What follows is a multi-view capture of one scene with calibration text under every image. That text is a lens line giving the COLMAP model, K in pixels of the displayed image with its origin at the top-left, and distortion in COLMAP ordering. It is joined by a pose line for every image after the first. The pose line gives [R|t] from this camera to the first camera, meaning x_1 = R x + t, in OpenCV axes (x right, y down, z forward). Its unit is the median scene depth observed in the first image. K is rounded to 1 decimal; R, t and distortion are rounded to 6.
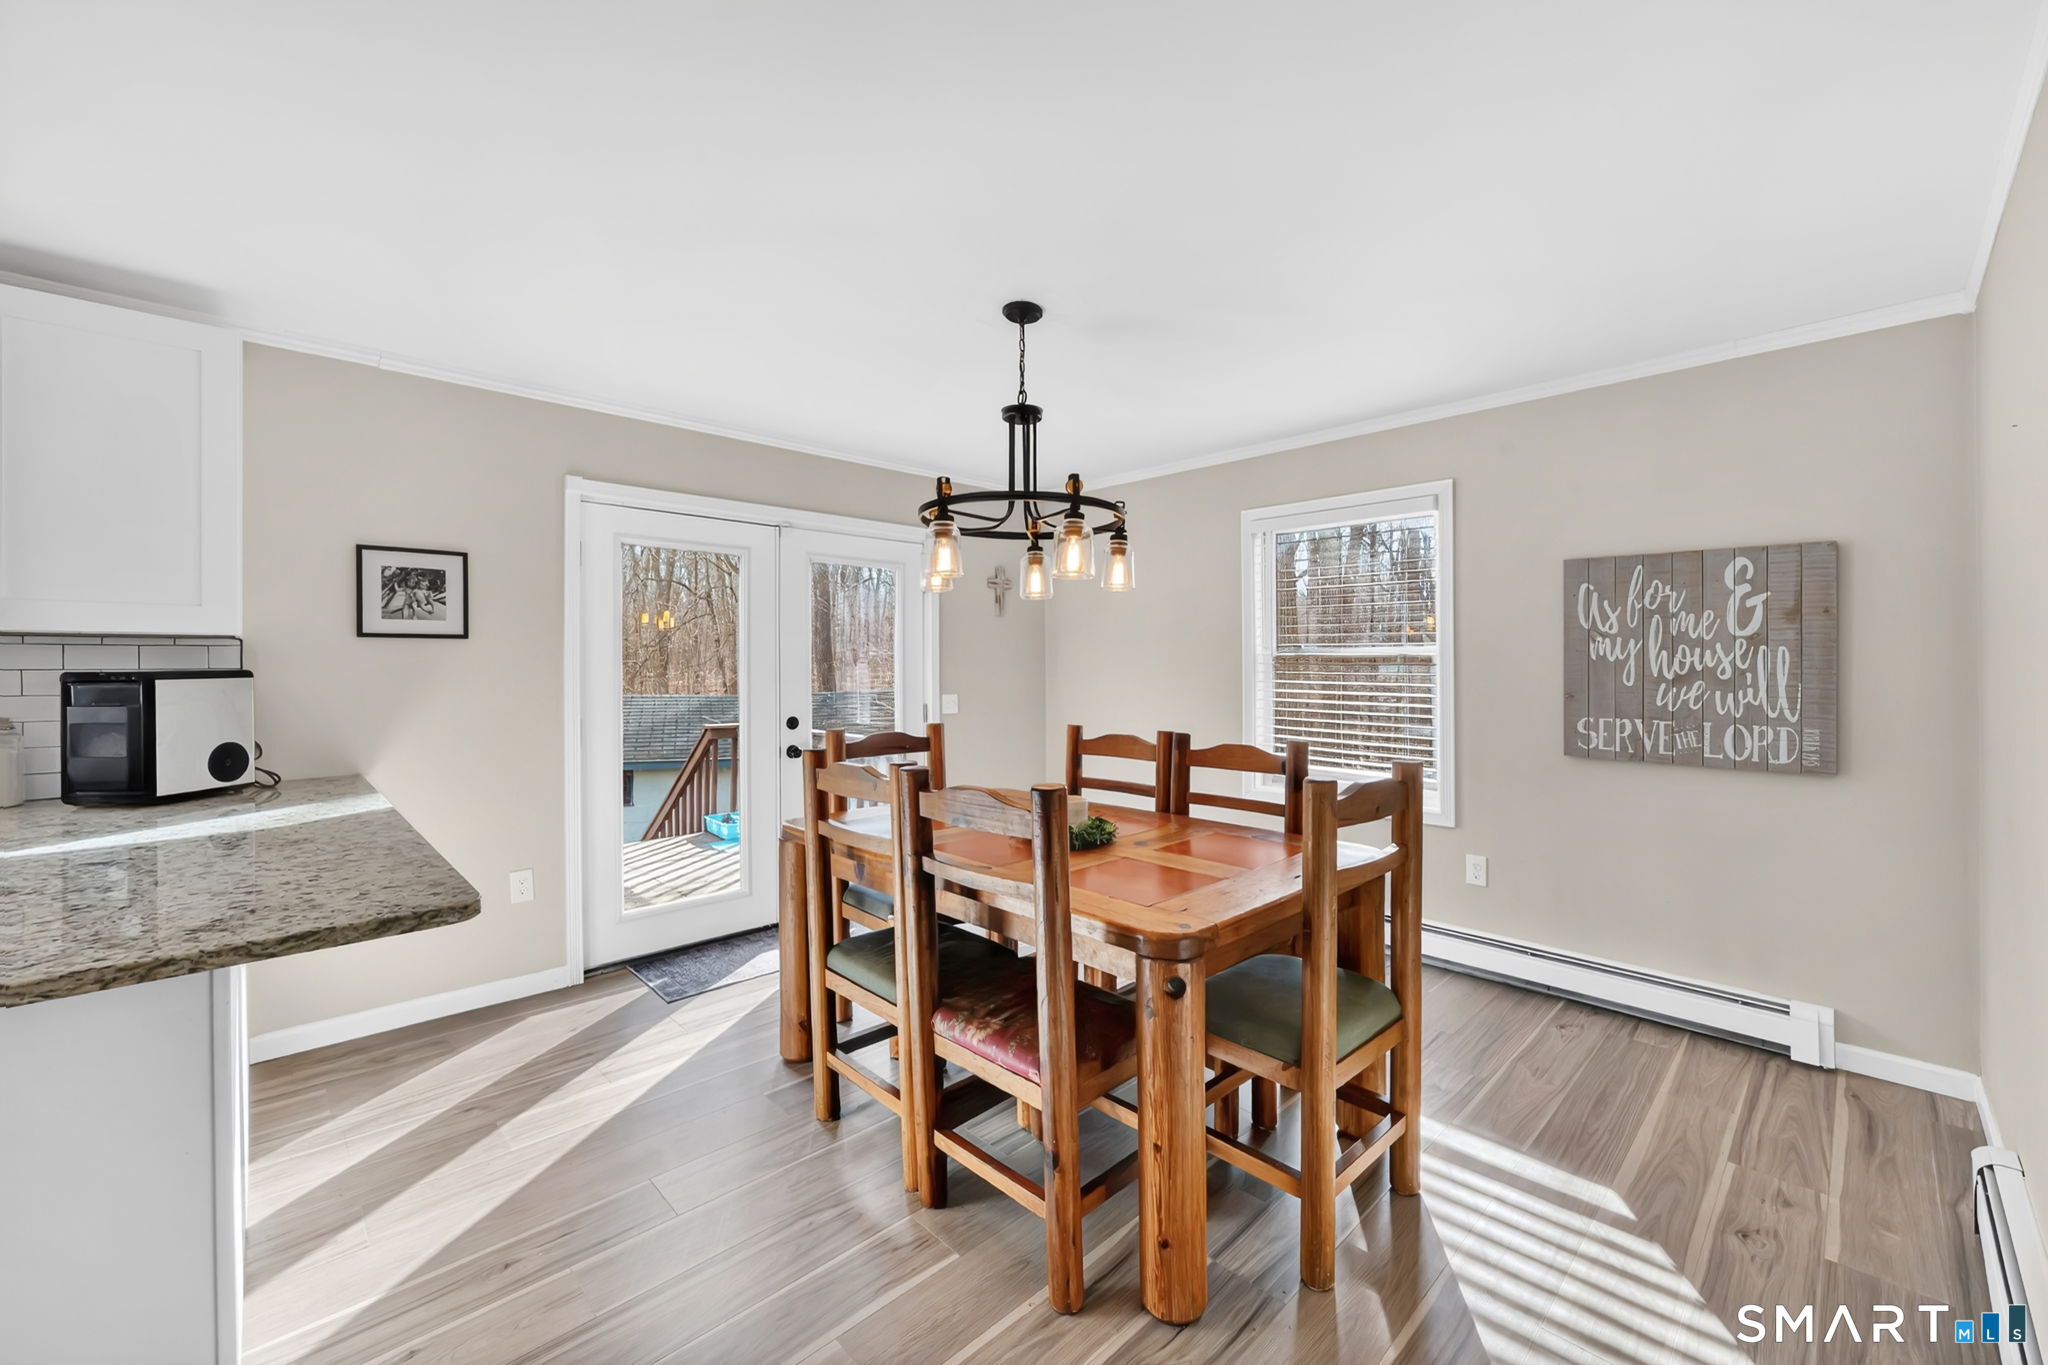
lens RADIAL K [[812.7, 0, 1030.2], [0, 812.7, 662.3], [0, 0, 1]] dist [0.005760, -0.000787]
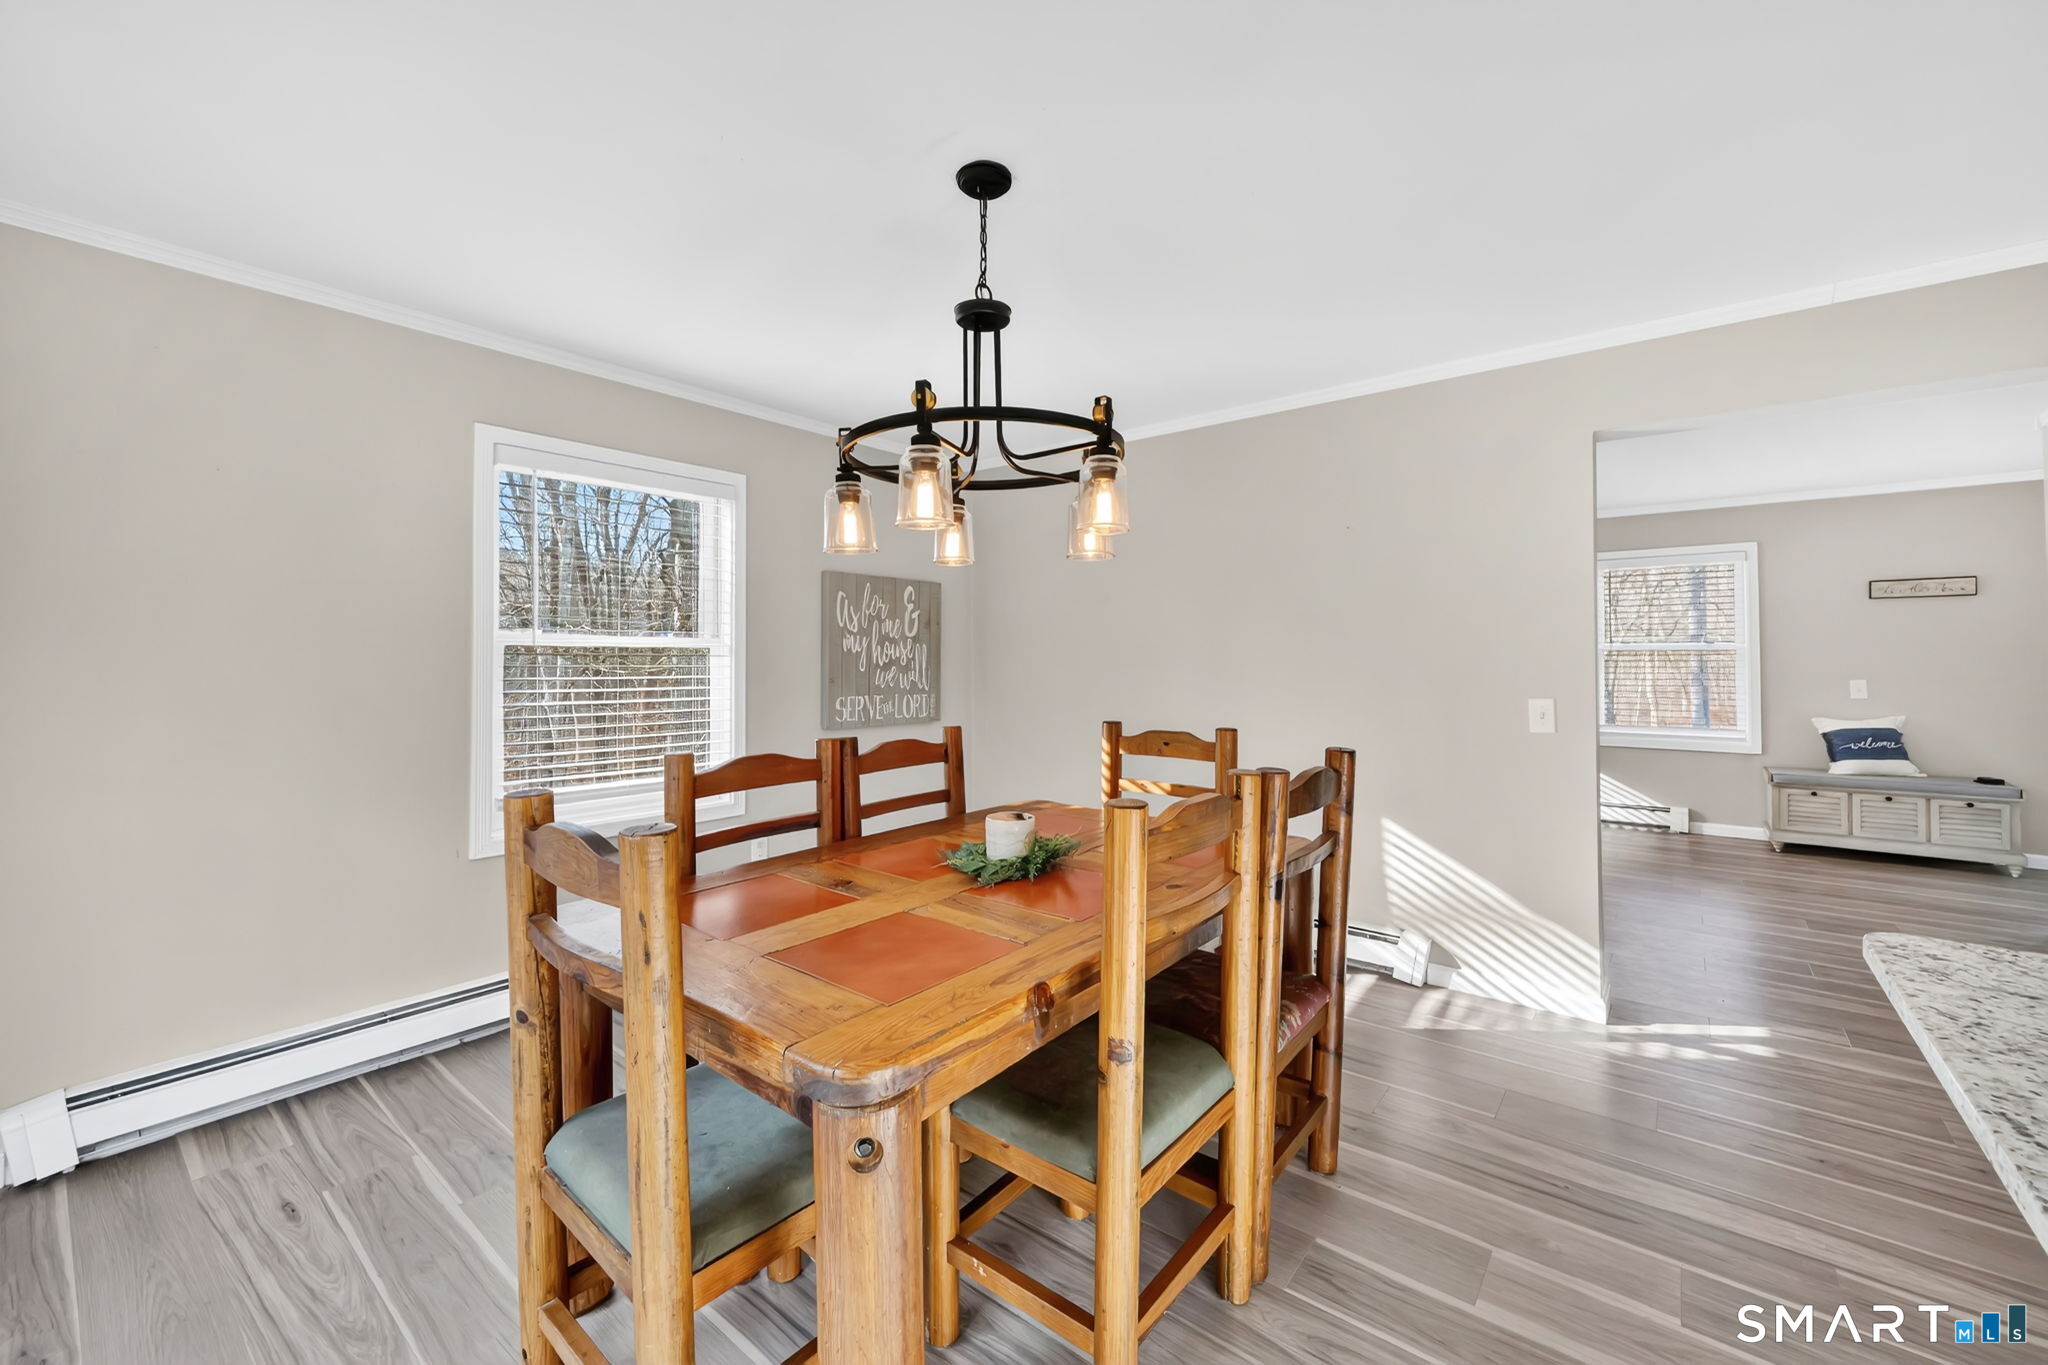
lens RADIAL K [[812.7, 0, 1025.5], [0, 812.7, 663.3], [0, 0, 1]] dist [0.005760, -0.000787]
pose [[-0.109454, -0.008372, 0.993957, -0.635435], [-0.003220, 0.999962, 0.008068, 0.004228], [-0.993987, -0.002317, -0.109476, 0.895423]]
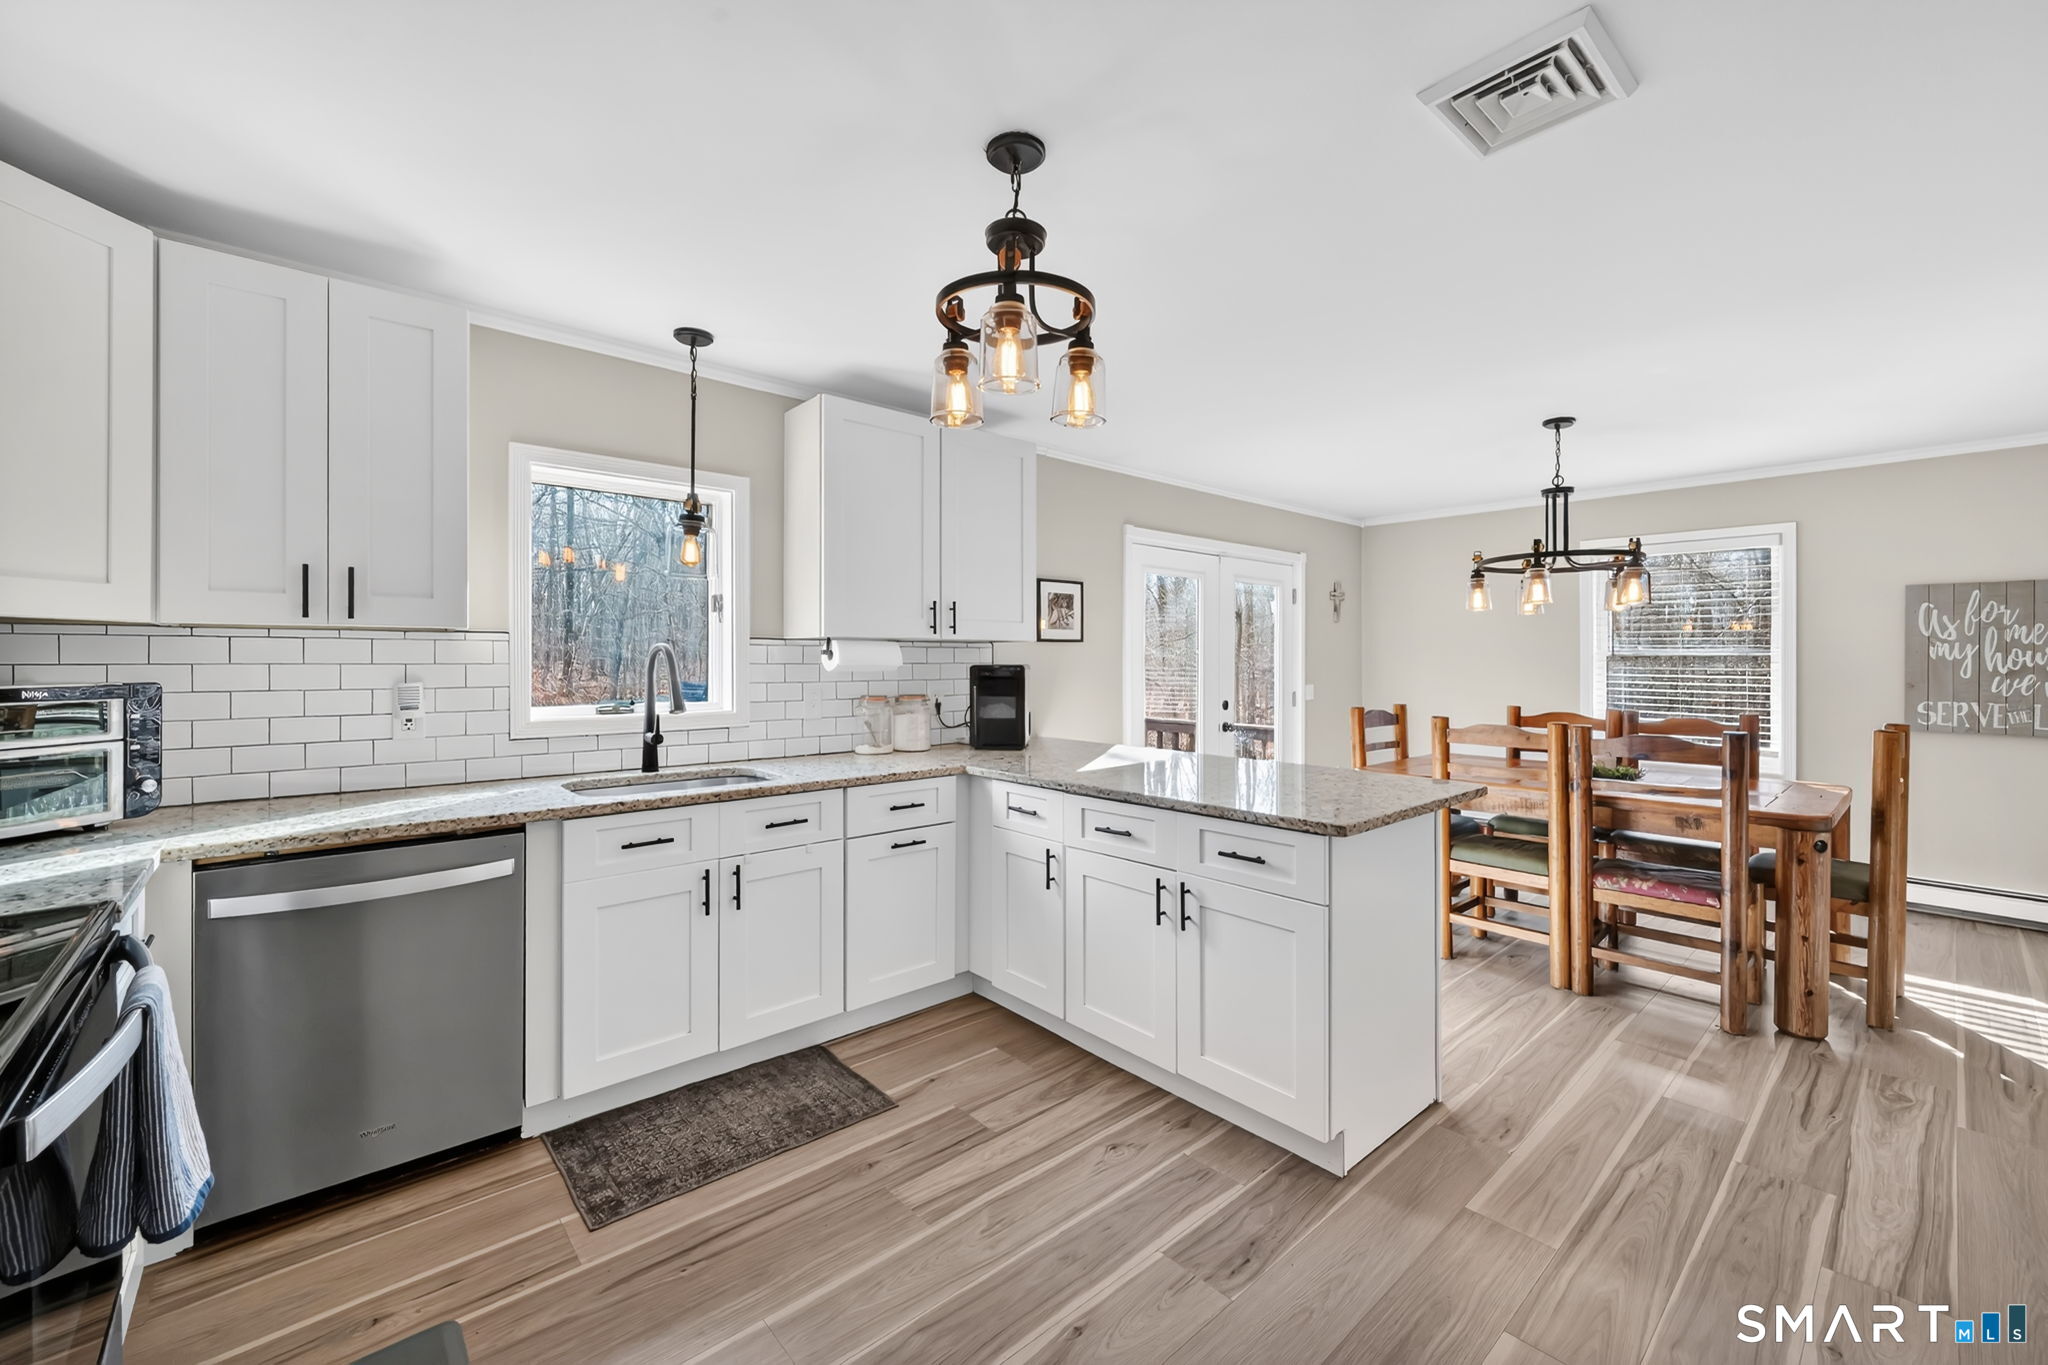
lens RADIAL K [[812.7, 0, 1010.9], [0, 812.7, 663.1], [0, 0, 1]] dist [0.005760, -0.000787]
pose [[0.998482, 0.002730, -0.055015, -0.799108], [-0.002434, 0.999982, 0.005431, 0.000070], [0.055028, -0.005289, 0.998471, -0.461829]]
